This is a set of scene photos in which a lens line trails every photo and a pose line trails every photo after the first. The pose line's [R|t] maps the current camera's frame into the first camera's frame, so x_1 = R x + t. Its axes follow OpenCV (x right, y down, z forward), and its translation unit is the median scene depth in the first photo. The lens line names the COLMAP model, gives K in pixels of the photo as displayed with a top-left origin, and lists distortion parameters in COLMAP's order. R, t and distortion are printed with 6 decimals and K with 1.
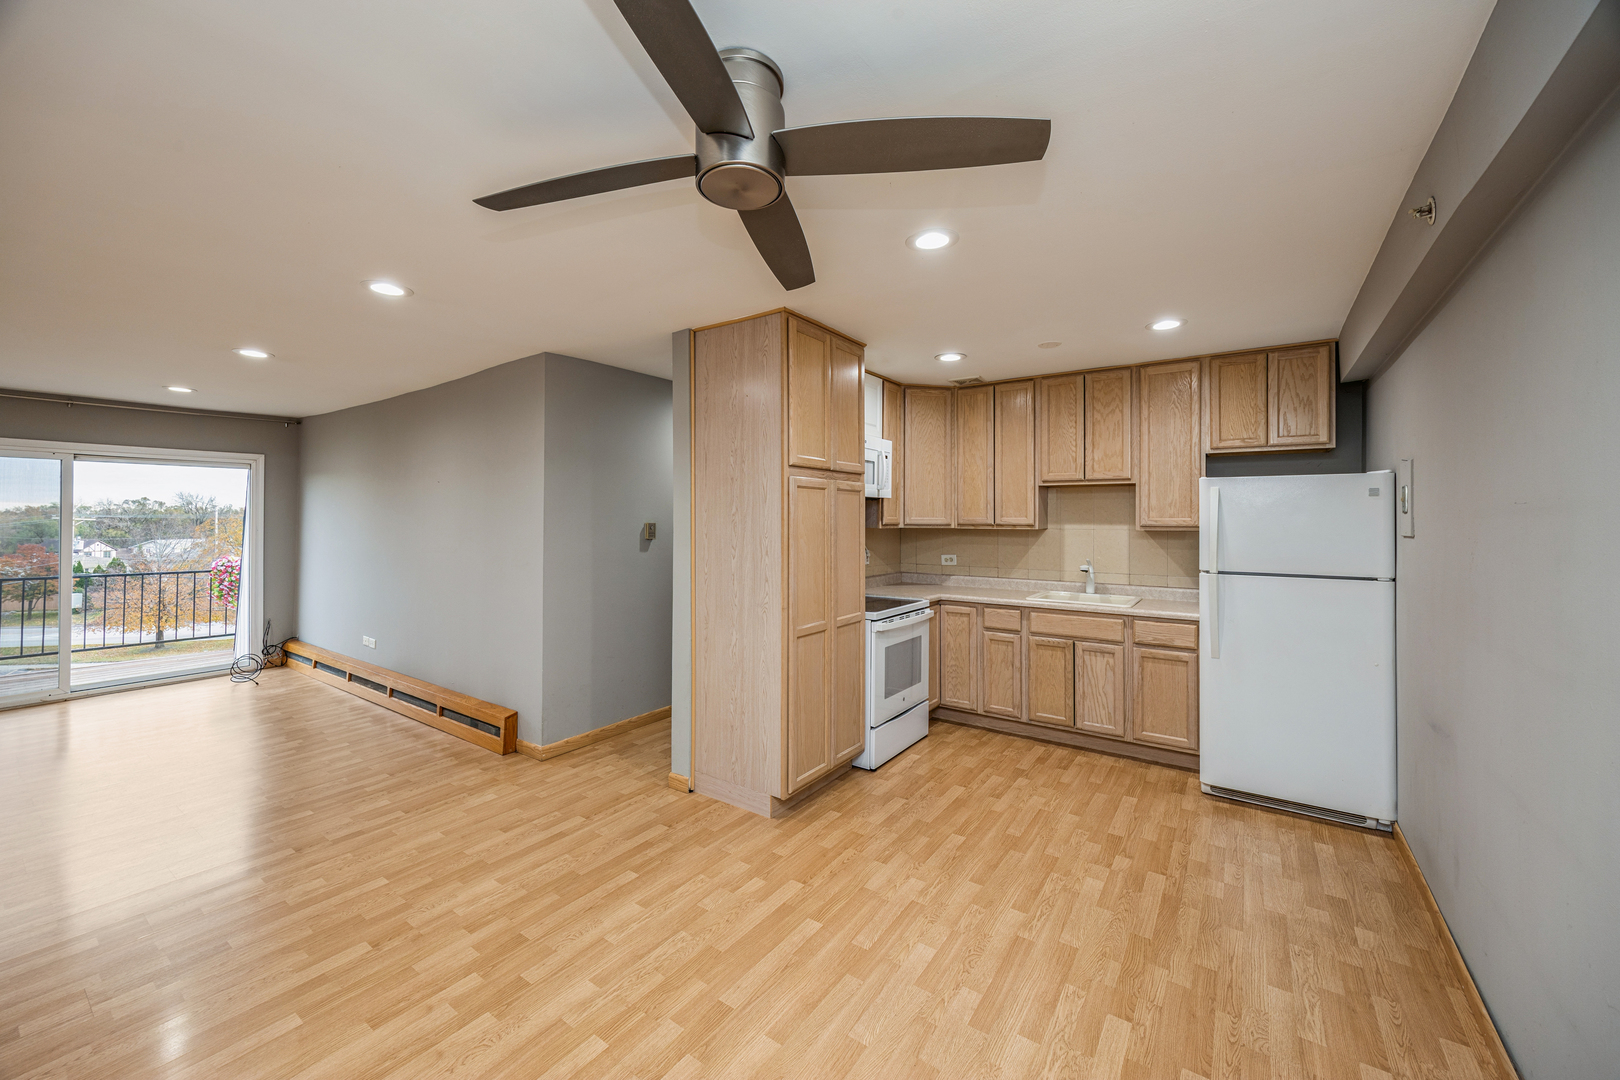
lens RADIAL K [[620.7, 0, 810.5], [0, 620.7, 520.5], [0, 0, 1]] dist [0.000631, 0.000146]
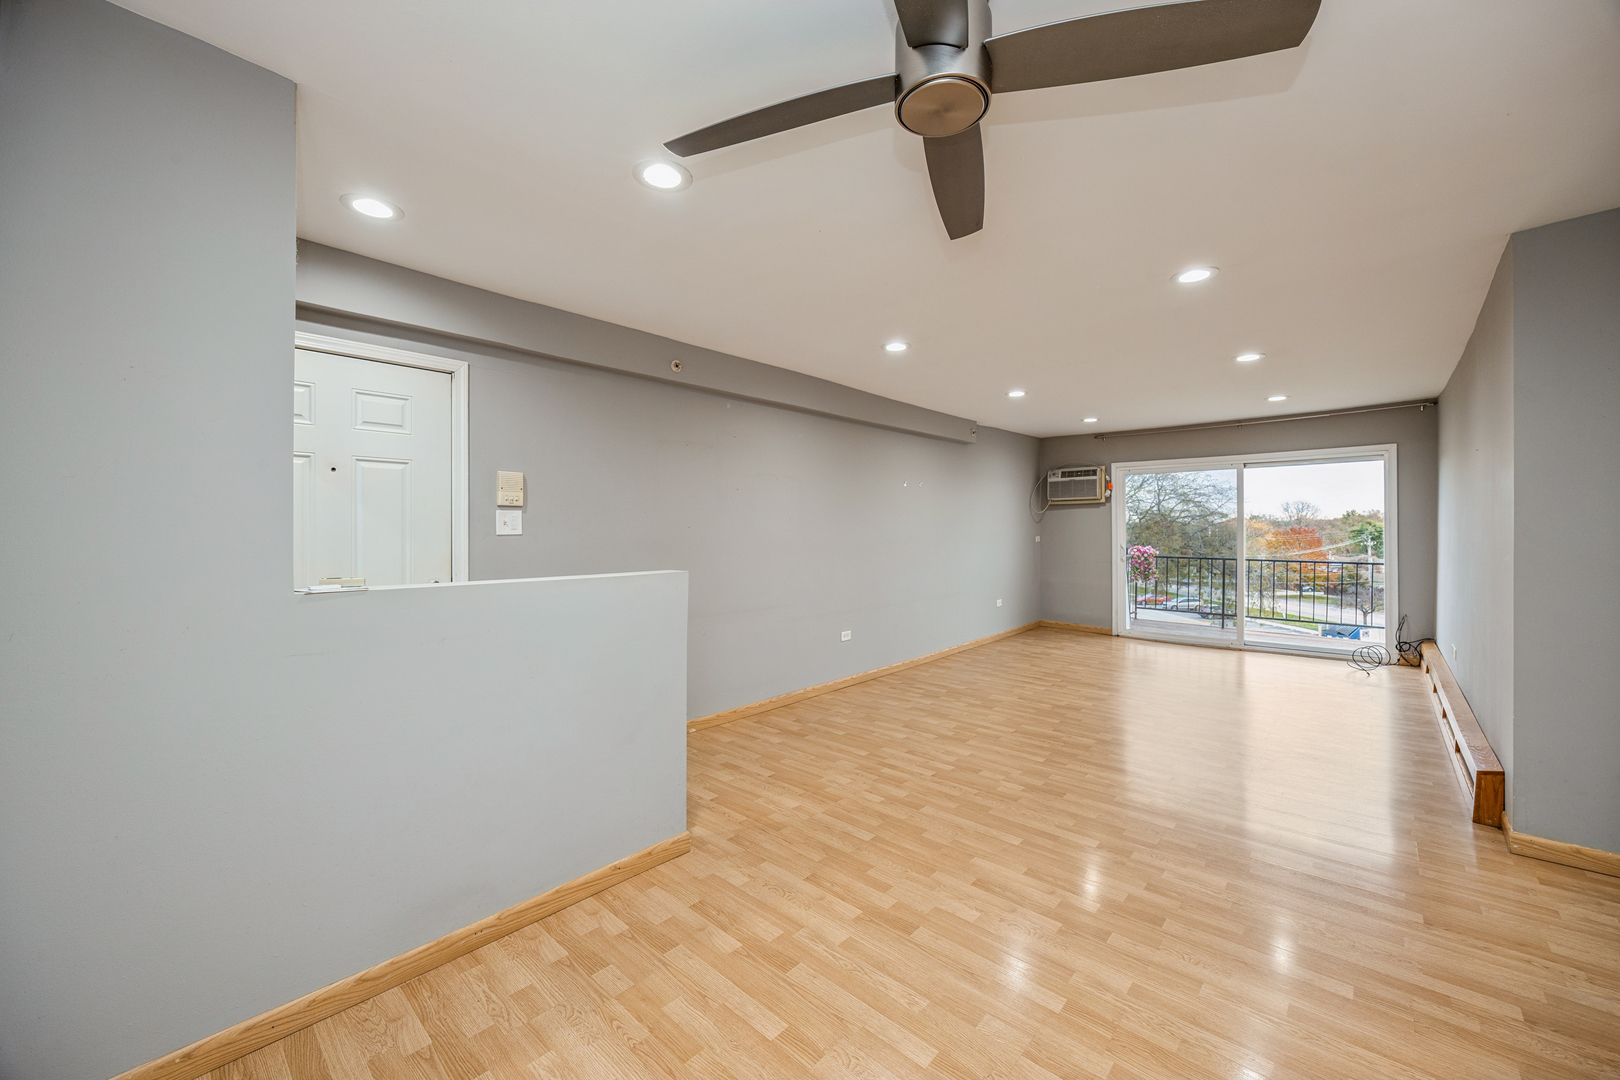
lens RADIAL K [[620.7, 0, 806.2], [0, 620.7, 533.7], [0, 0, 1]] dist [0.000631, 0.000146]
pose [[-0.127866, 0.005183, -0.991778, 0.325353], [0.006641, 0.999968, 0.004370, 0.040562], [0.991769, -0.006028, -0.127897, 0.347767]]
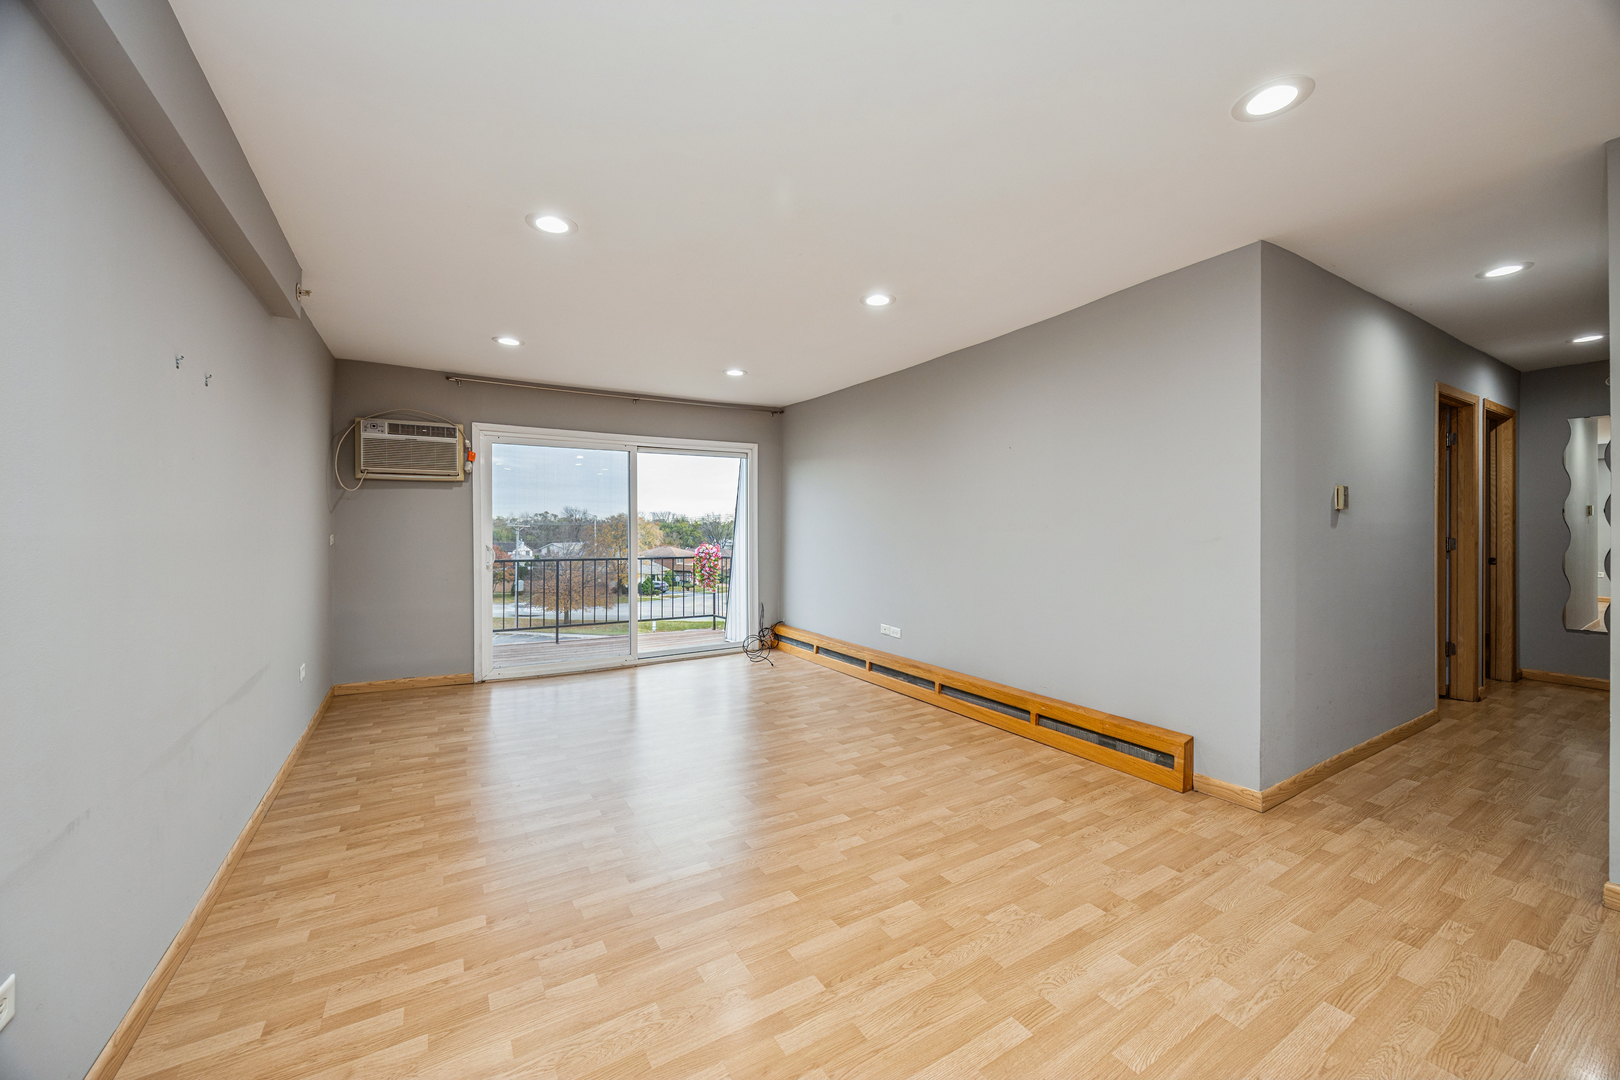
lens RADIAL K [[620.7, 0, 813.0], [0, 620.7, 528.6], [0, 0, 1]] dist [0.000631, 0.000146]
pose [[0.917827, -0.005821, -0.396939, -0.633929], [0.007240, 0.999972, 0.002076, 0.056816], [0.396916, -0.004779, 0.917843, 0.142984]]
